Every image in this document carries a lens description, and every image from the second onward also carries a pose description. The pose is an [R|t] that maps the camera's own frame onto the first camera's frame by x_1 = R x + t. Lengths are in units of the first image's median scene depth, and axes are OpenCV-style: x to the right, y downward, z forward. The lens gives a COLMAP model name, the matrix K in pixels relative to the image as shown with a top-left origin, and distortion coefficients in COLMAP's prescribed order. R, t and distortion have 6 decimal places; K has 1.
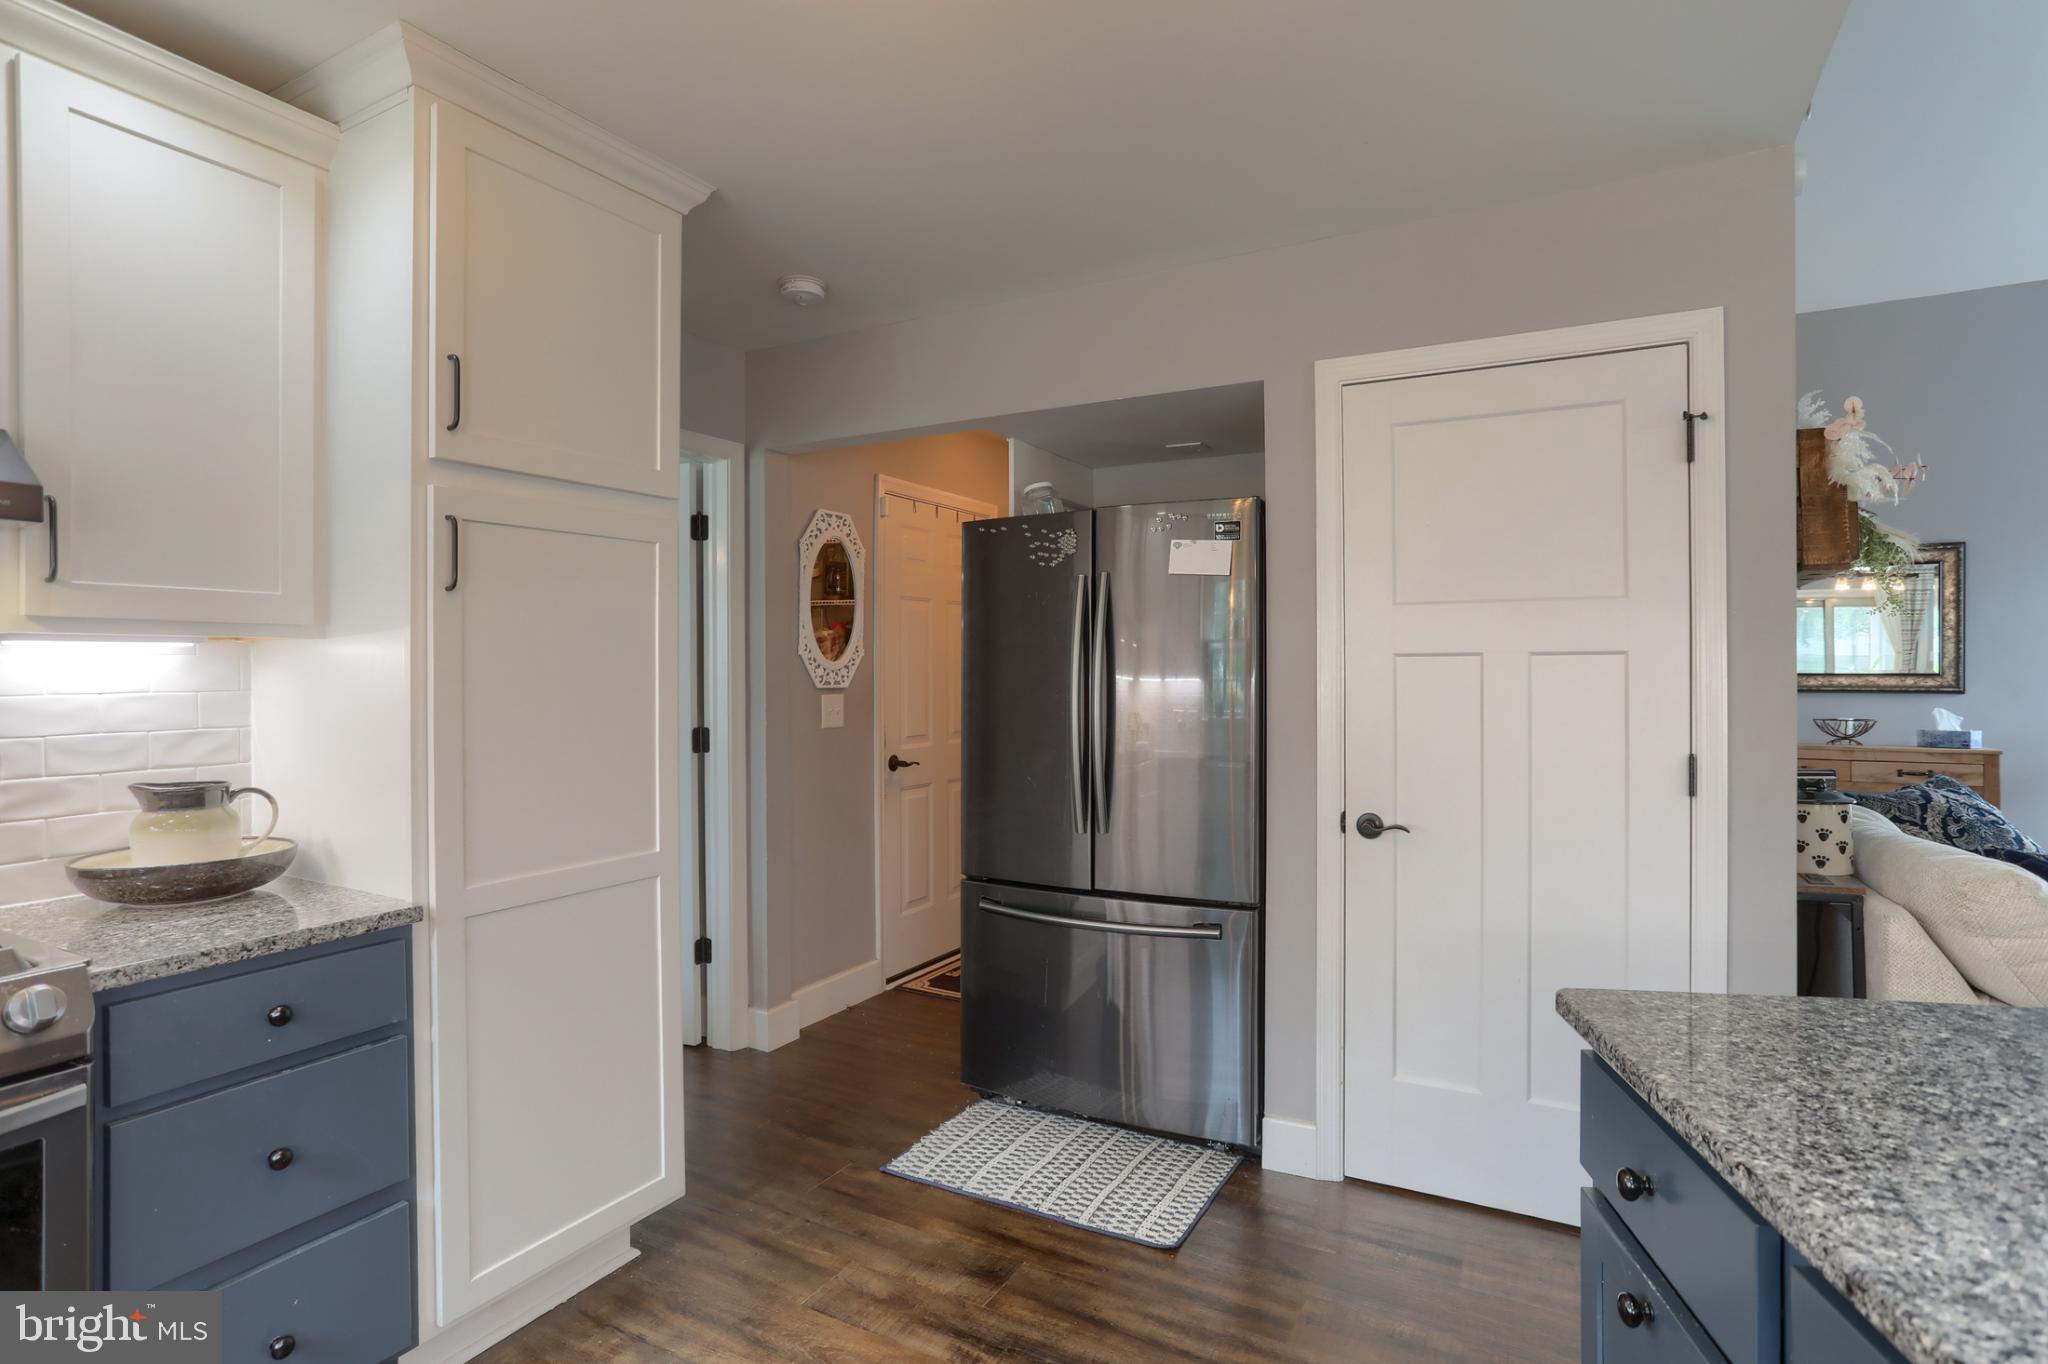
lens RADIAL K [[1053.1, 0, 1011.6], [0, 1053.1, 666.2], [0, 0, 1]] dist [-0.024270, 0.015290]
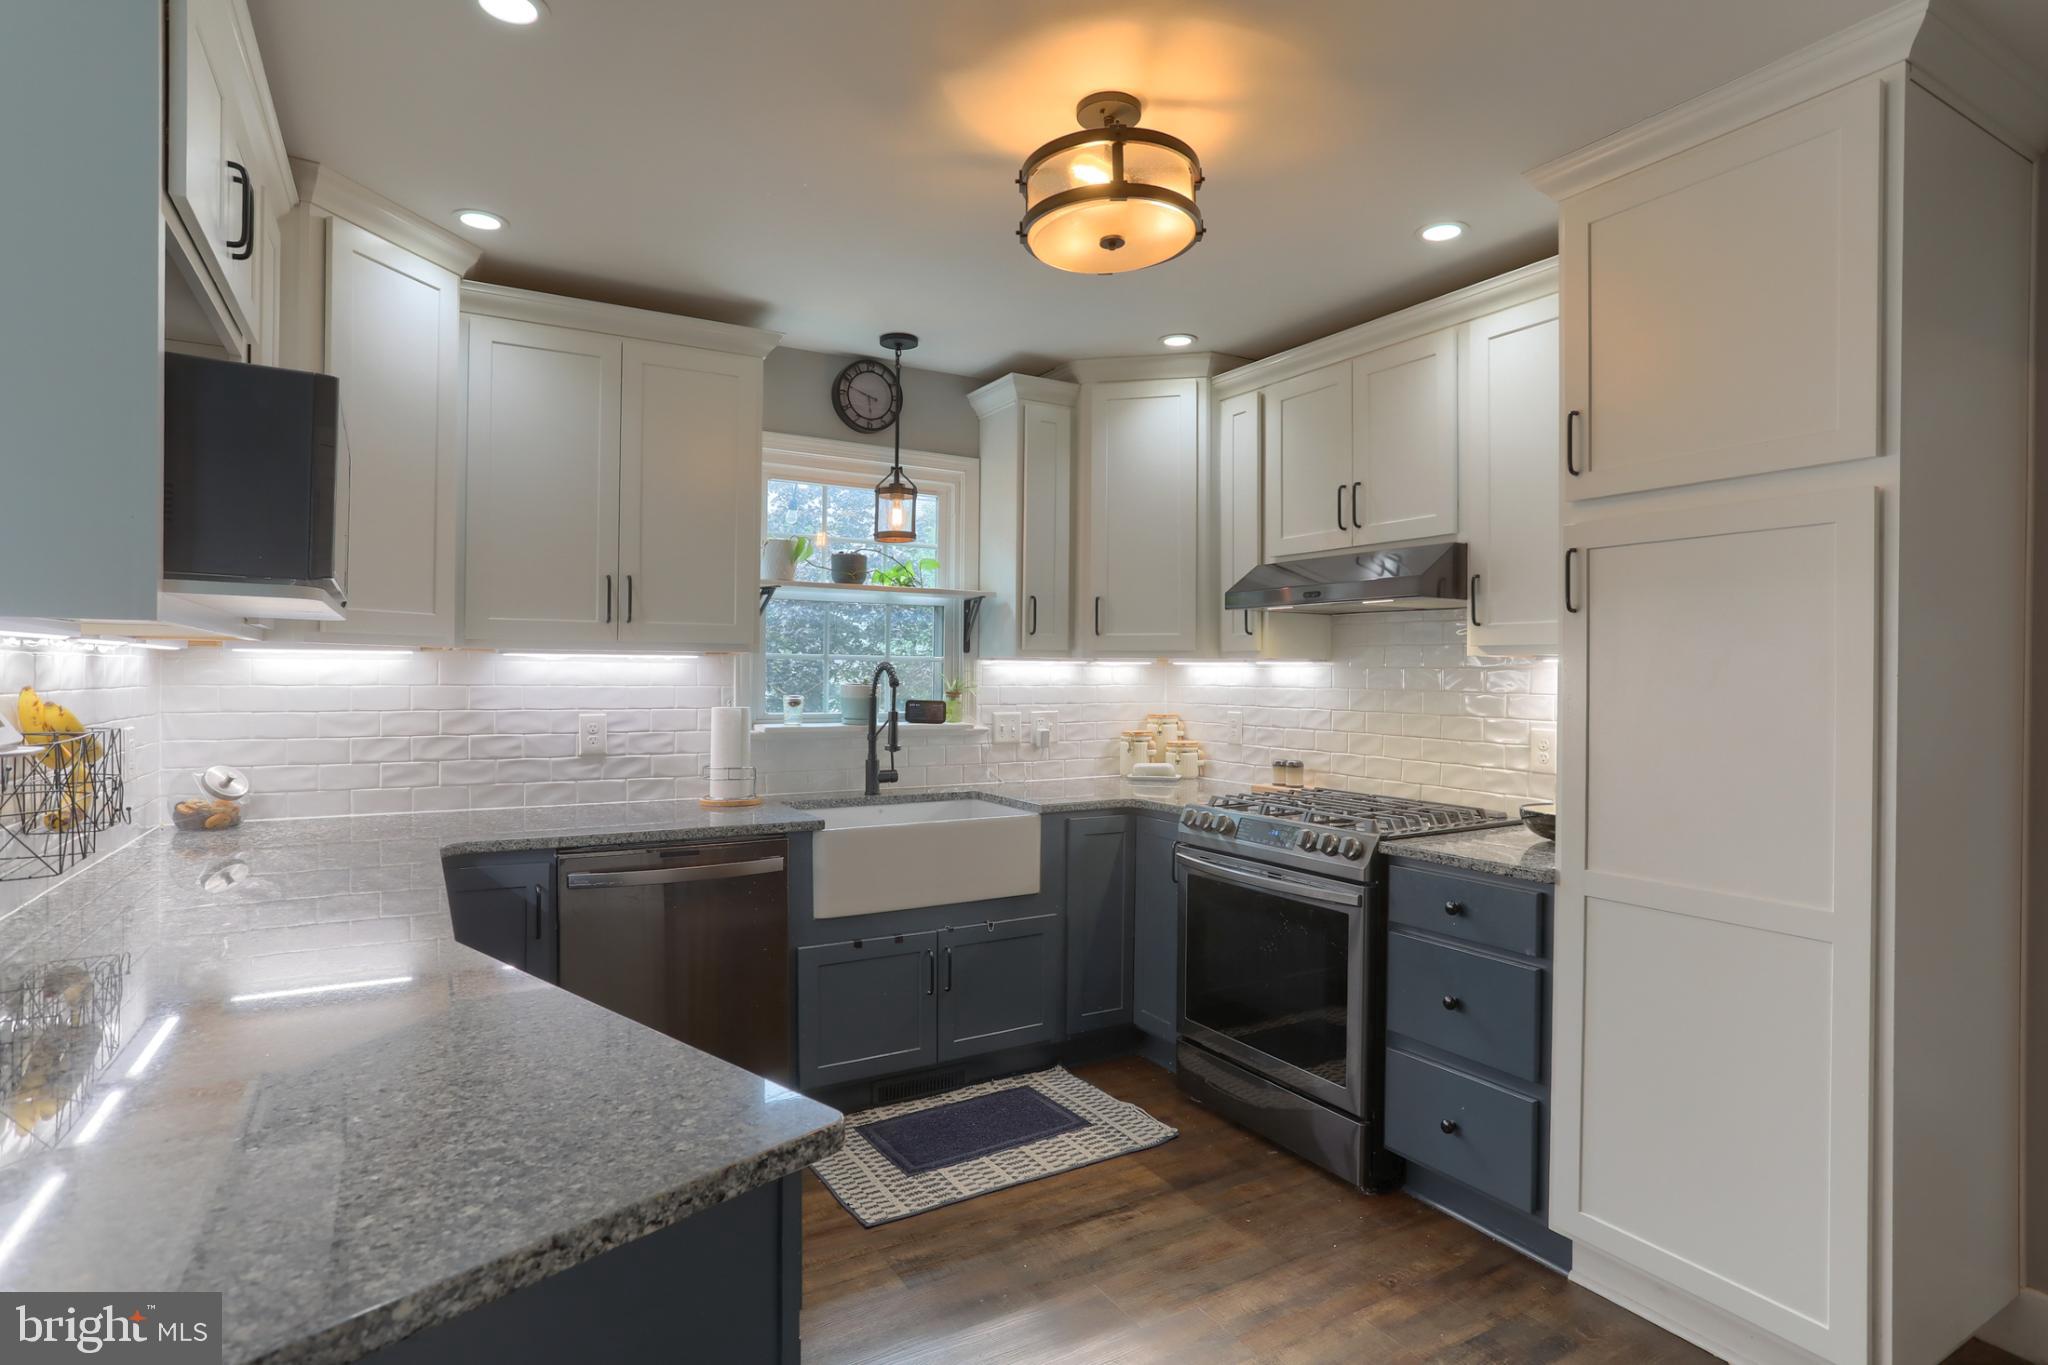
lens RADIAL K [[1053.1, 0, 1015.3], [0, 1053.1, 677.8], [0, 0, 1]] dist [-0.024270, 0.015290]
pose [[-0.523757, 0.002428, -0.851865, 0.912910], [-0.003313, 0.999983, 0.004887, -0.003187], [0.851862, 0.005381, -0.523739, 1.251362]]
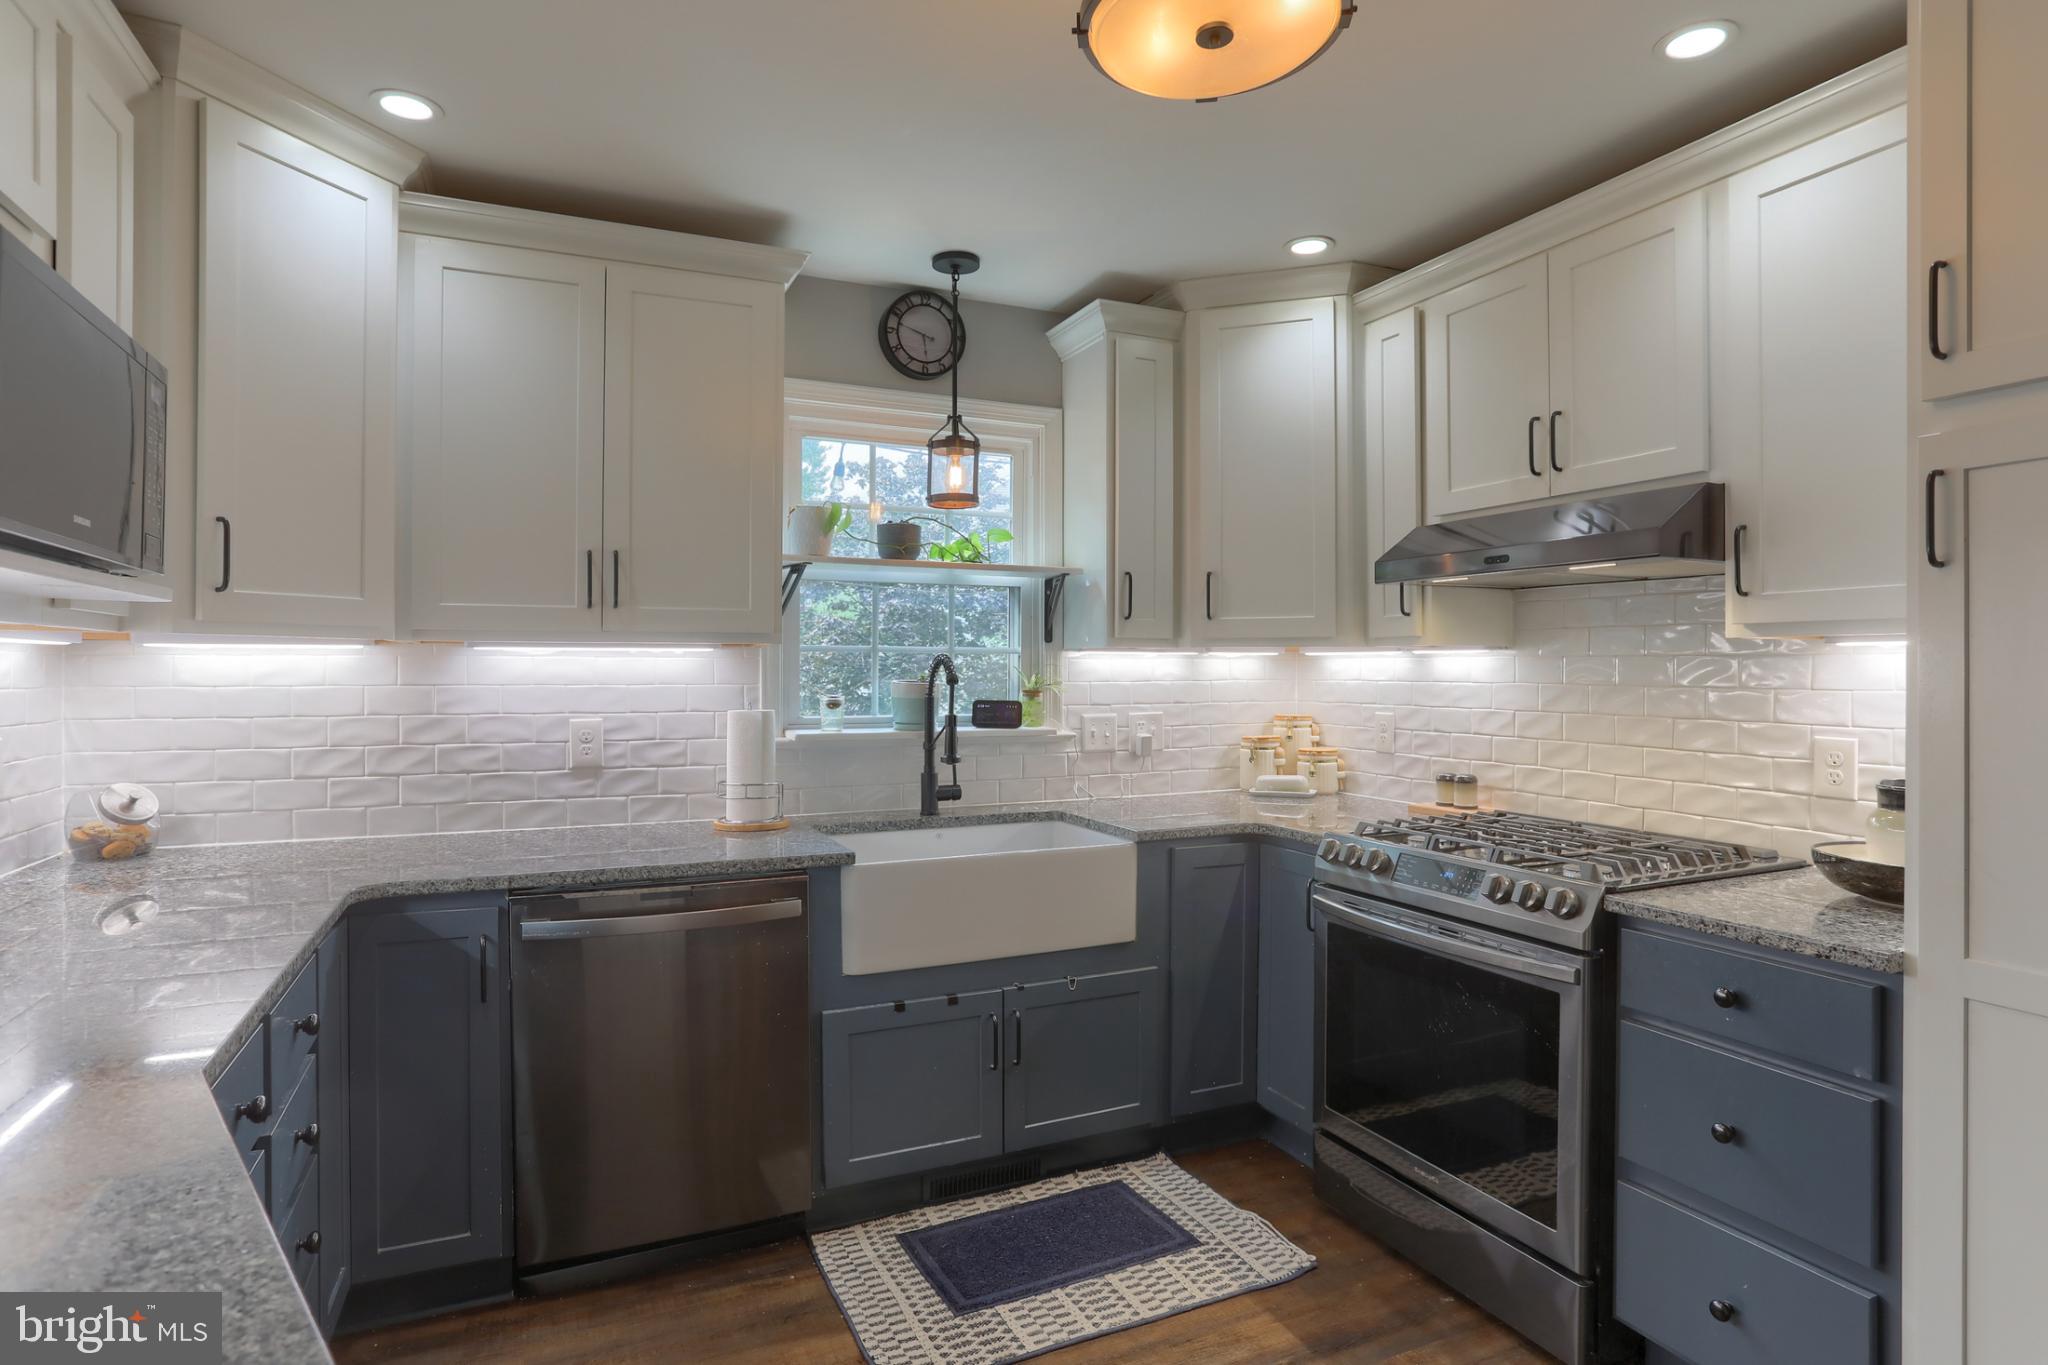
lens RADIAL K [[1111.0, 0, 938.9], [0, 1111.0, 673.3], [0, 0, 1]] dist [-0.044174, 0.012176]
pose [[-0.657228, 0.005856, -0.753669, 0.633695], [0.004862, 0.999982, 0.003530, 0.001569], [0.753676, -0.001345, -0.657245, 1.120069]]
